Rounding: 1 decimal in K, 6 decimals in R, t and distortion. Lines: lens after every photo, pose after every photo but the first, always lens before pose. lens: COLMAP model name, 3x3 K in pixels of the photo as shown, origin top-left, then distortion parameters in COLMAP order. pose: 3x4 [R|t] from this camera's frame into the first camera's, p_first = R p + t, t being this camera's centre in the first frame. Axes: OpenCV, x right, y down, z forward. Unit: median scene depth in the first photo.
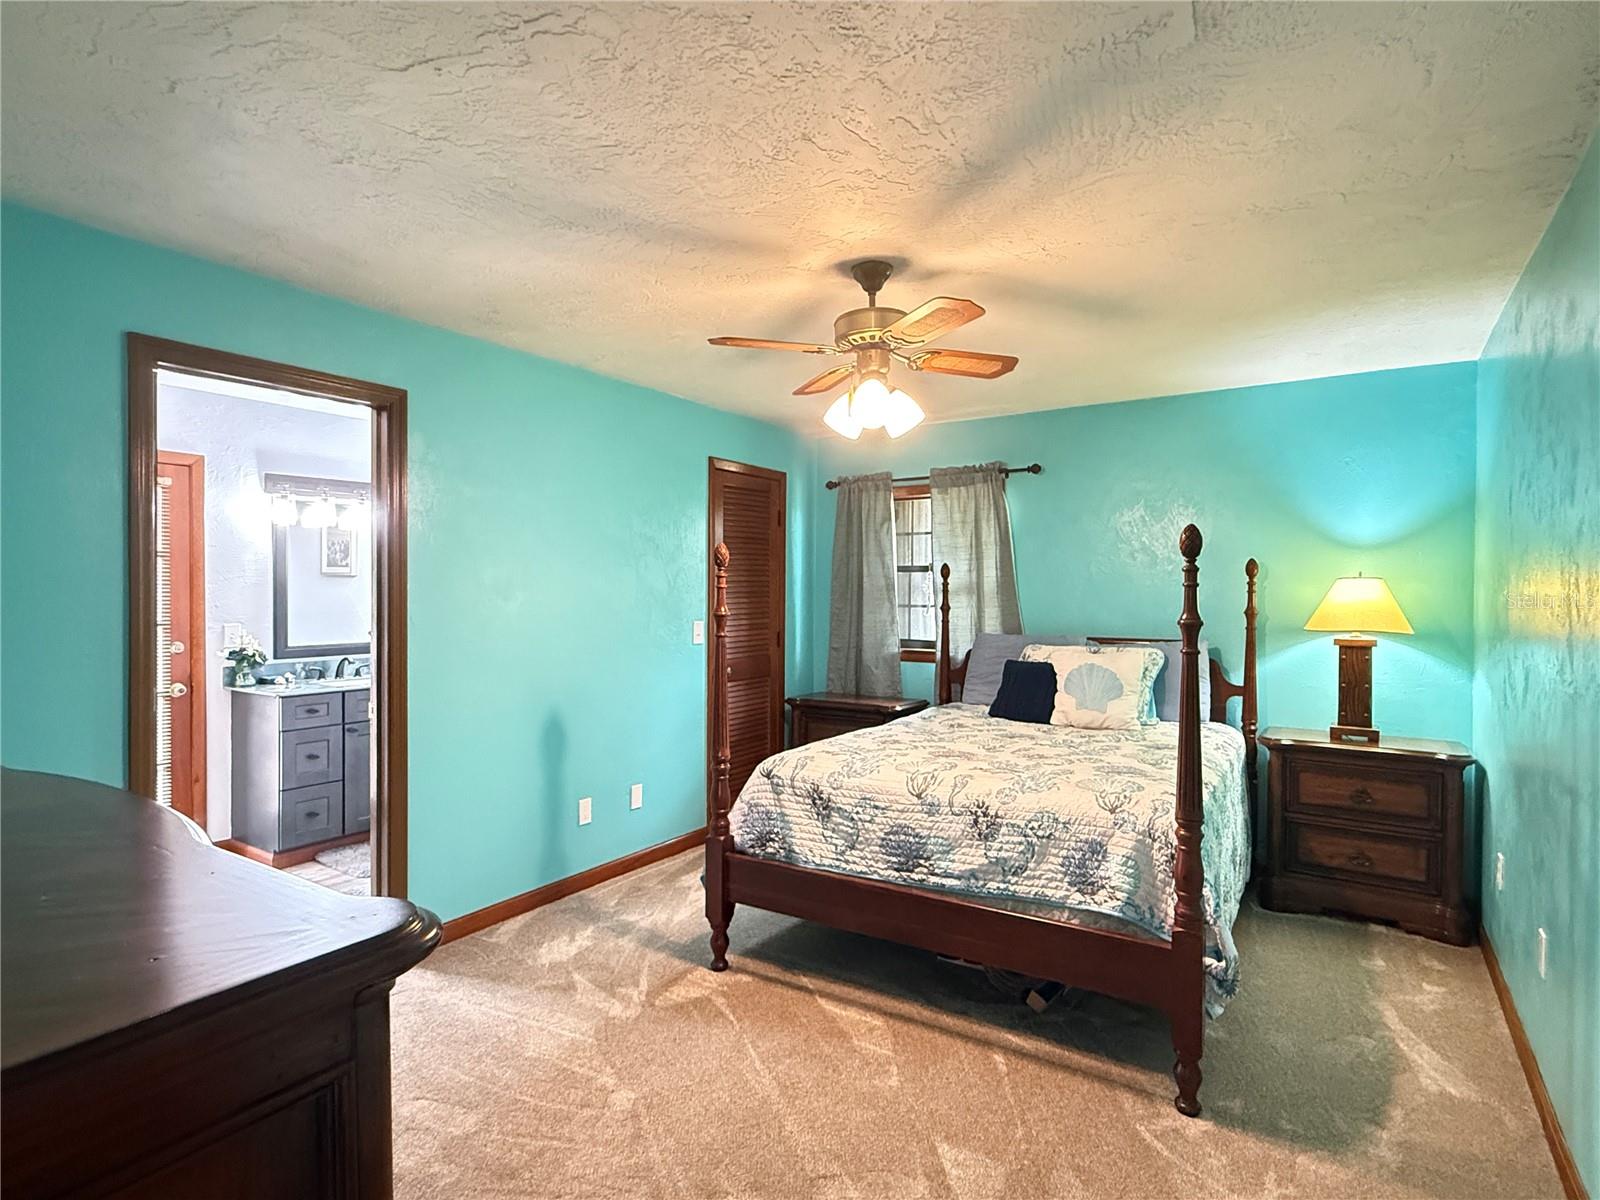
lens RADIAL K [[833.6, 0, 803.5], [0, 833.6, 597.1], [0, 0, 1]] dist [-0.007063, 0.003384]
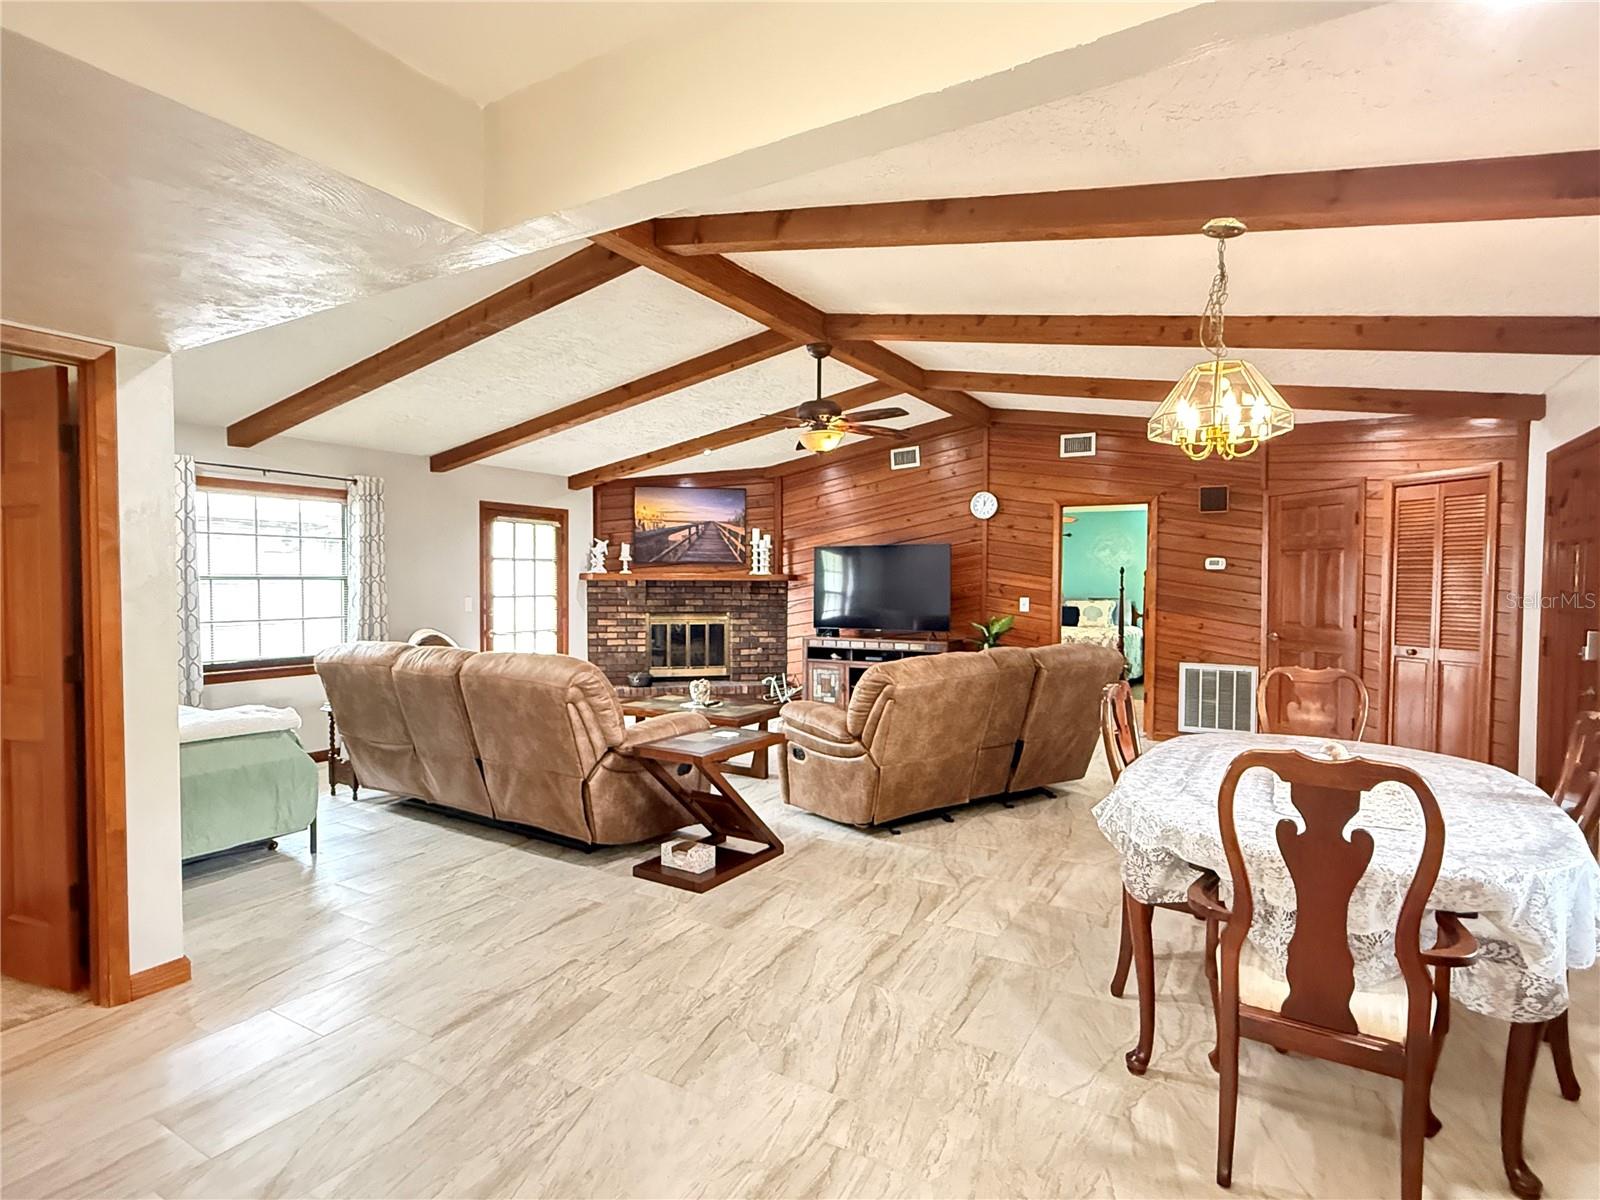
lens RADIAL K [[833.6, 0, 795.2], [0, 833.6, 601.5], [0, 0, 1]] dist [-0.007063, 0.003384]
pose [[0.999122, 0.001174, 0.041883, -0.824637], [-0.002082, 0.999764, 0.021647, 0.002004], [-0.041848, -0.021715, 0.998888, -1.895409]]
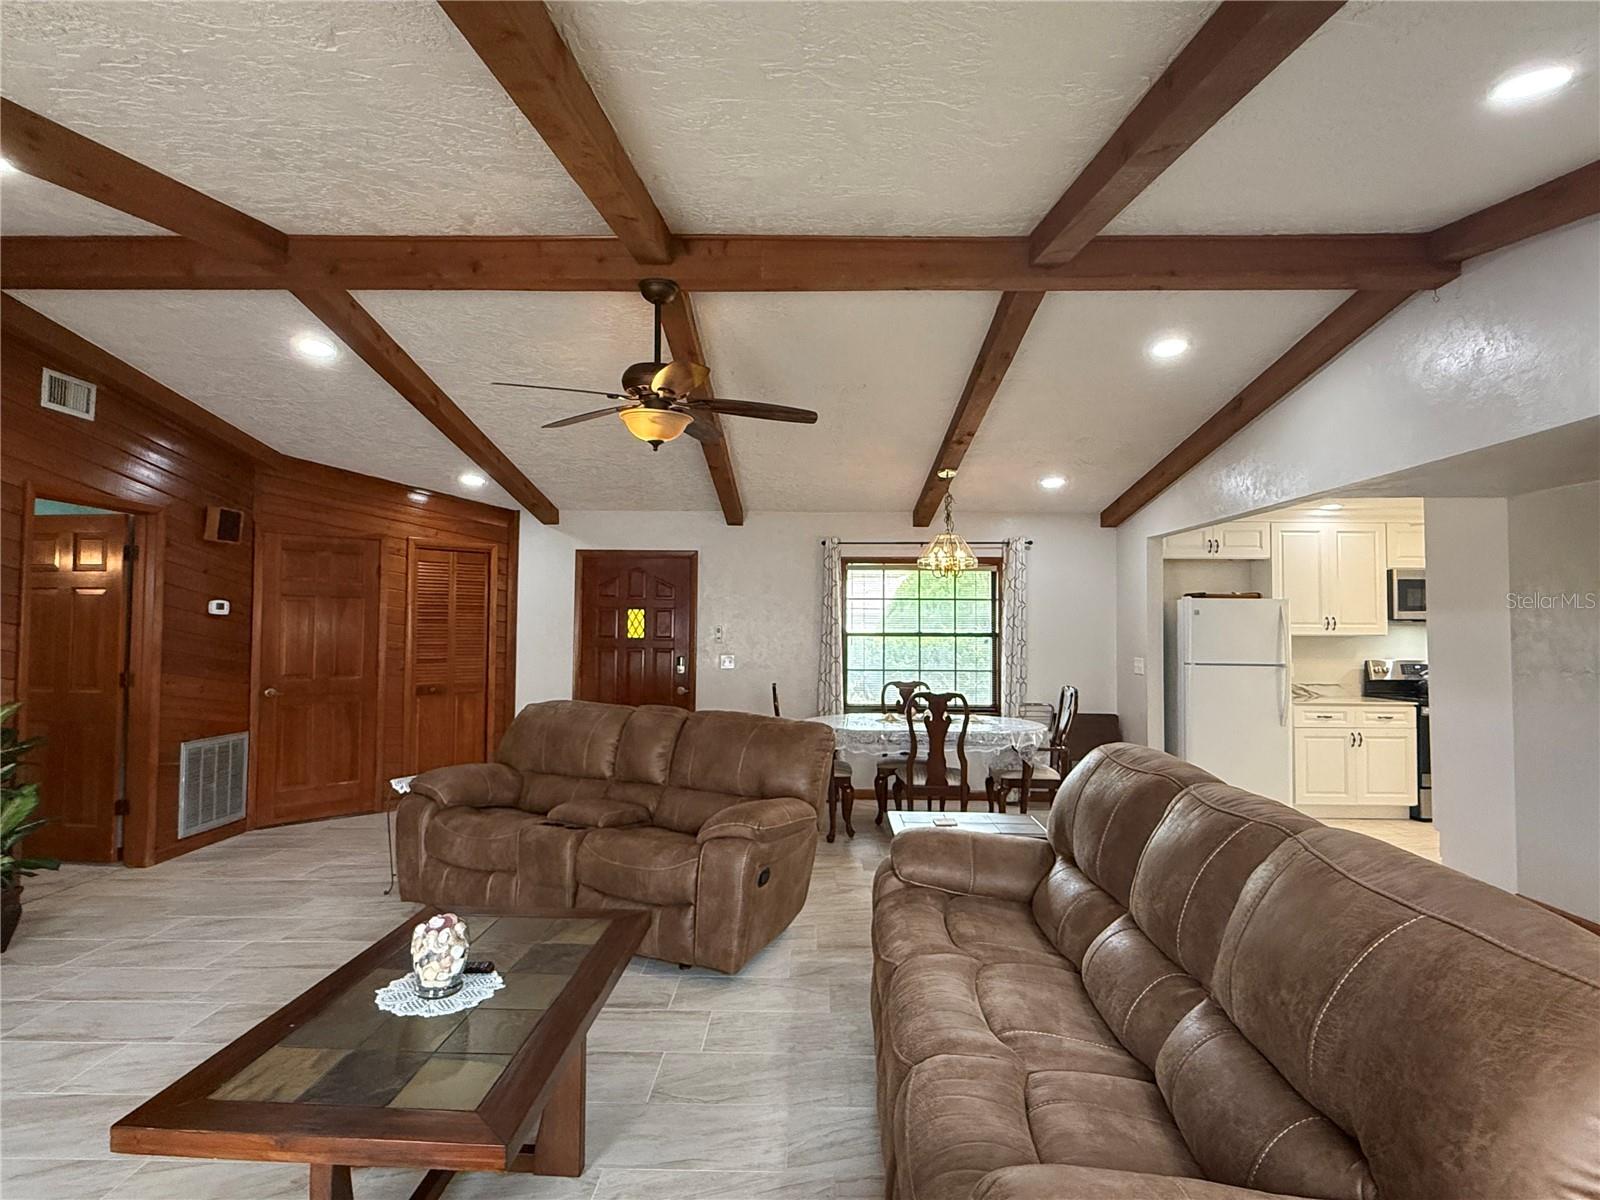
lens RADIAL K [[833.6, 0, 802.3], [0, 833.6, 598.8], [0, 0, 1]] dist [-0.007063, 0.003384]
pose [[-0.539087, 0.024401, 0.841897, -1.545386], [-0.004641, 0.999479, -0.031940, -0.016781], [-0.842238, -0.021126, -0.538693, -0.223426]]
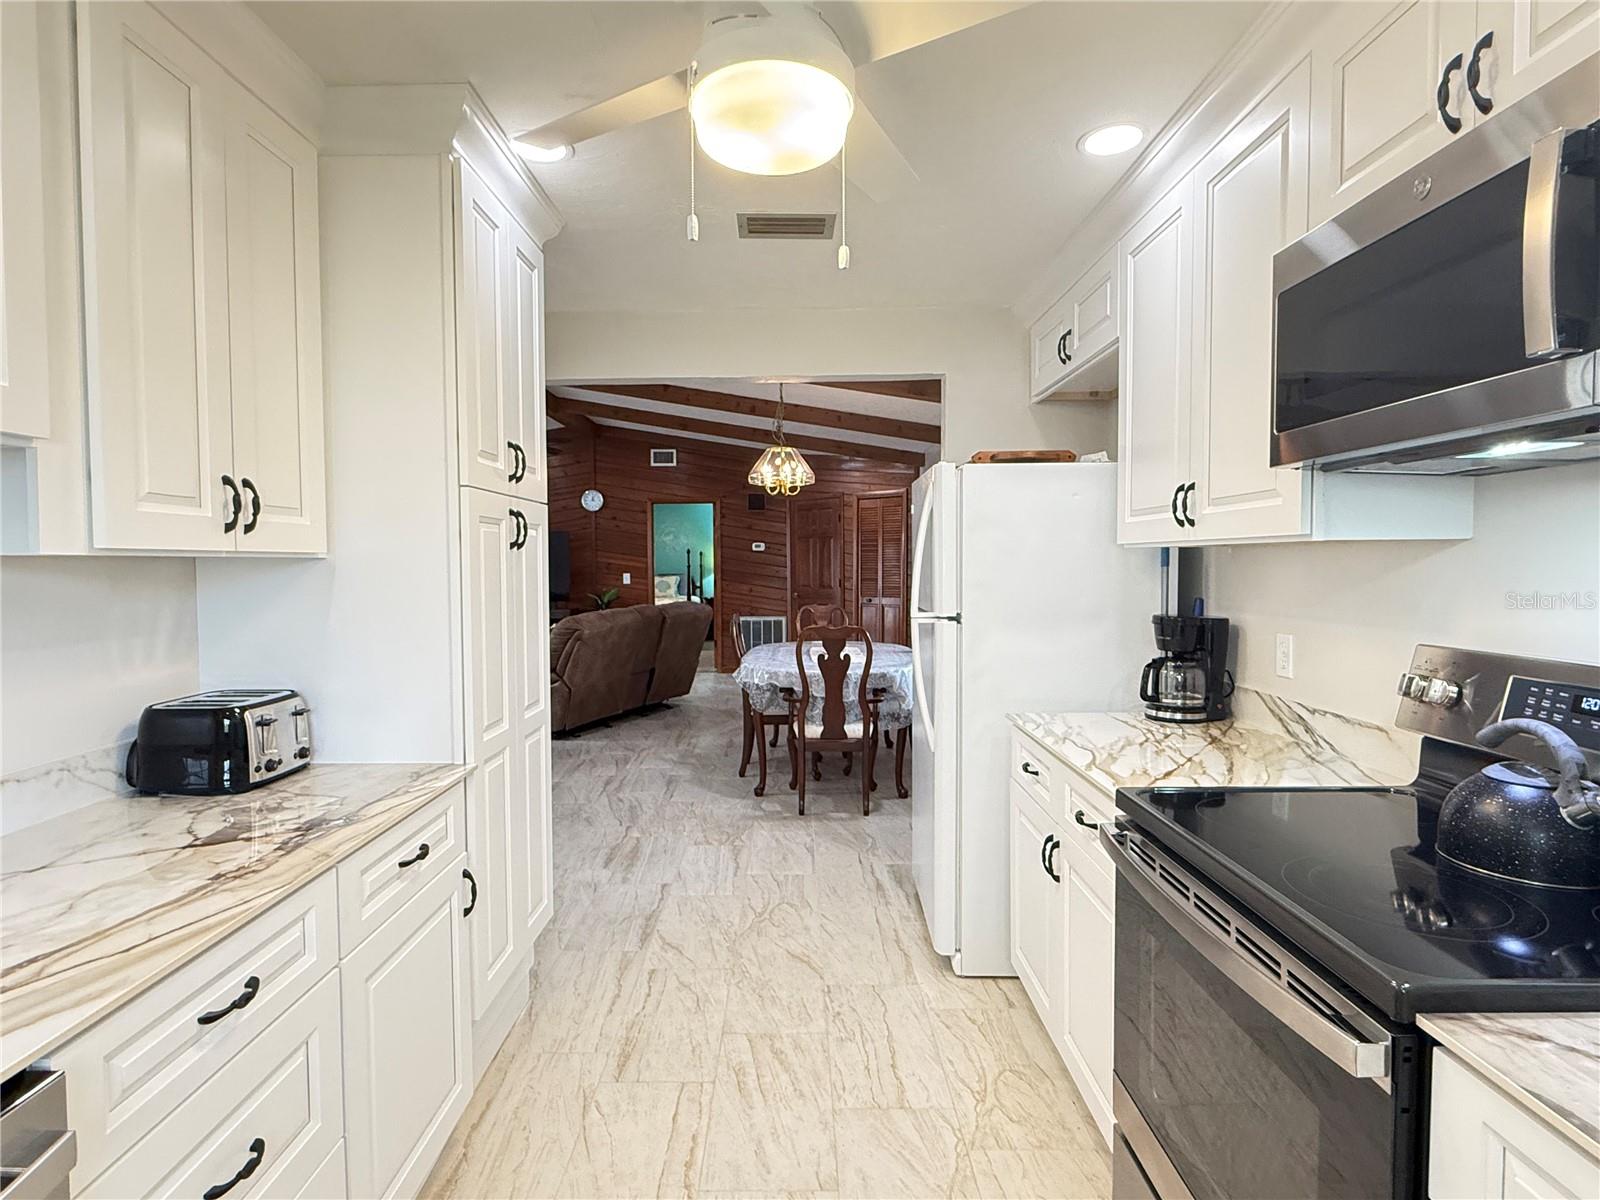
lens RADIAL K [[833.6, 0, 796.7], [0, 833.6, 597.7], [0, 0, 1]] dist [-0.007063, 0.003384]
pose [[0.833292, -0.033282, 0.551830, -1.180035], [0.012159, 0.999048, 0.041894, 0.008679], [-0.552699, -0.028200, 0.832904, -2.367583]]
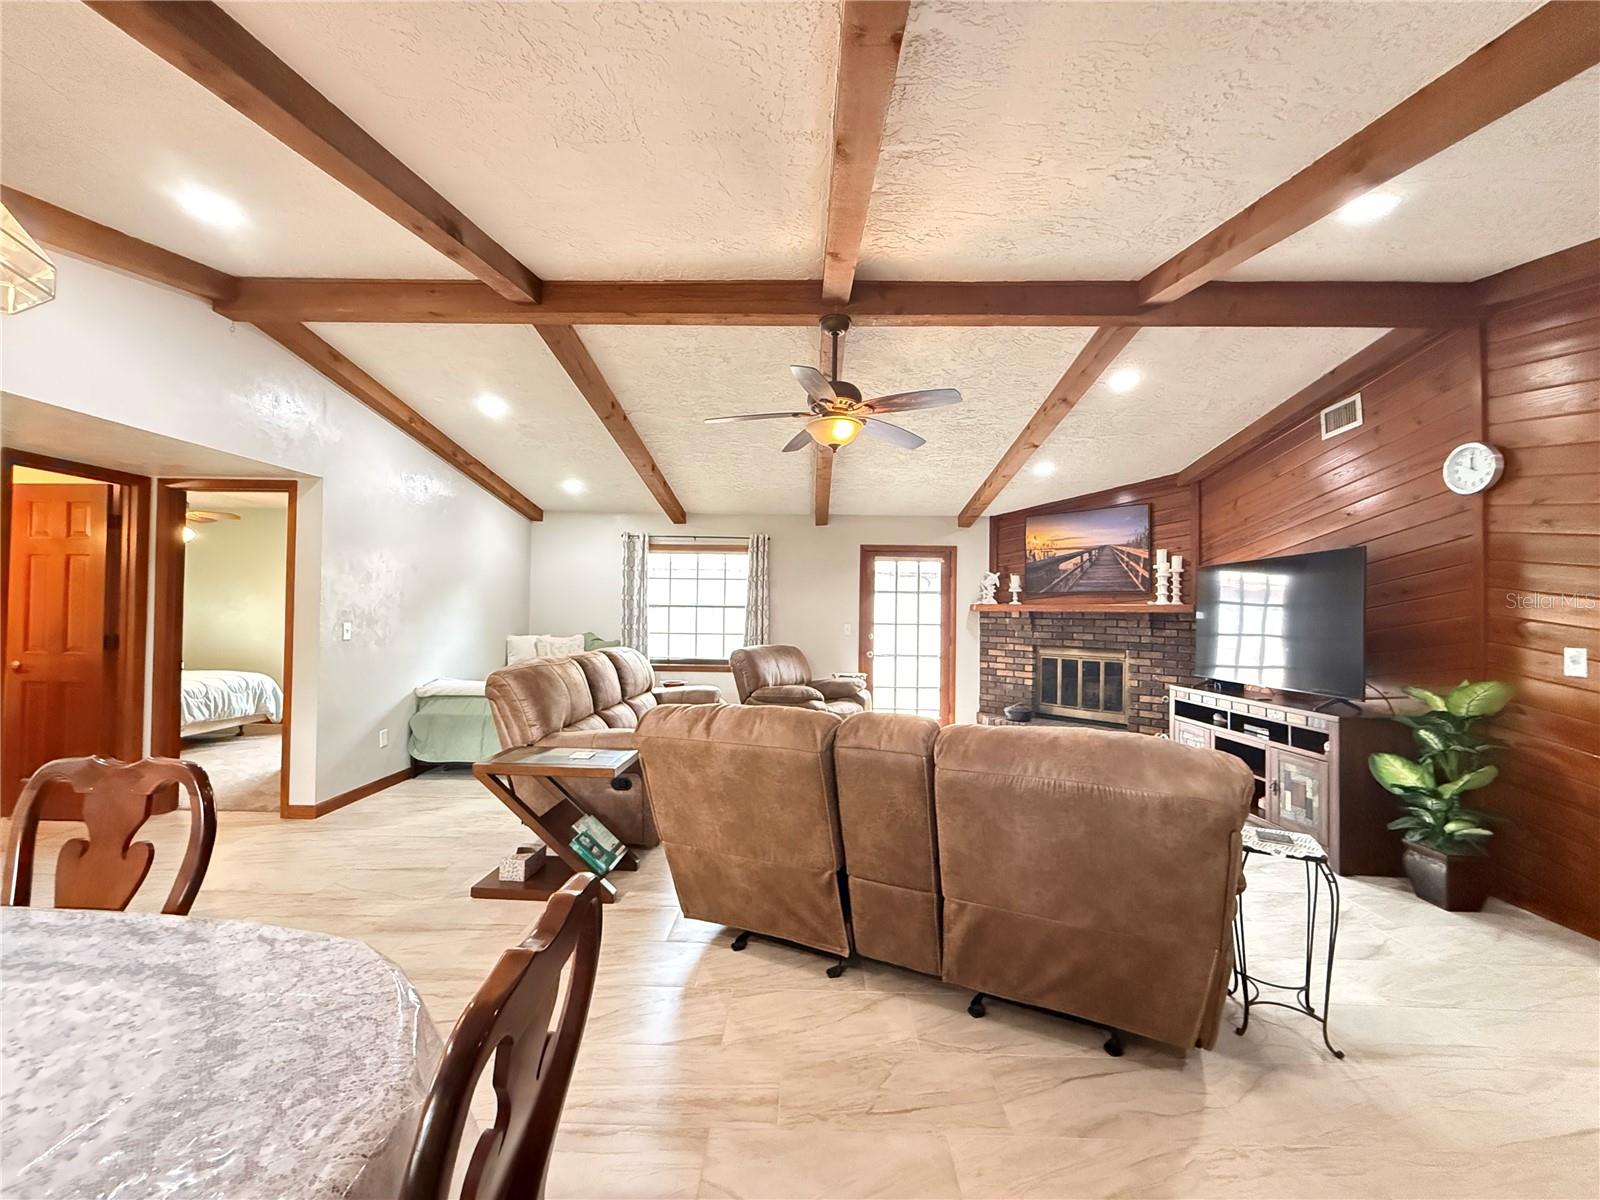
lens RADIAL K [[636.8, 0, 793.4], [0, 636.8, 598.7], [0, 0, 1]] dist [-0.002516, -0.000542]
pose [[0.529818, -0.011941, -0.848028, -0.051074], [-0.017136, 0.999546, -0.024780, 0.012680], [0.847938, 0.027661, 0.529372, -1.045289]]
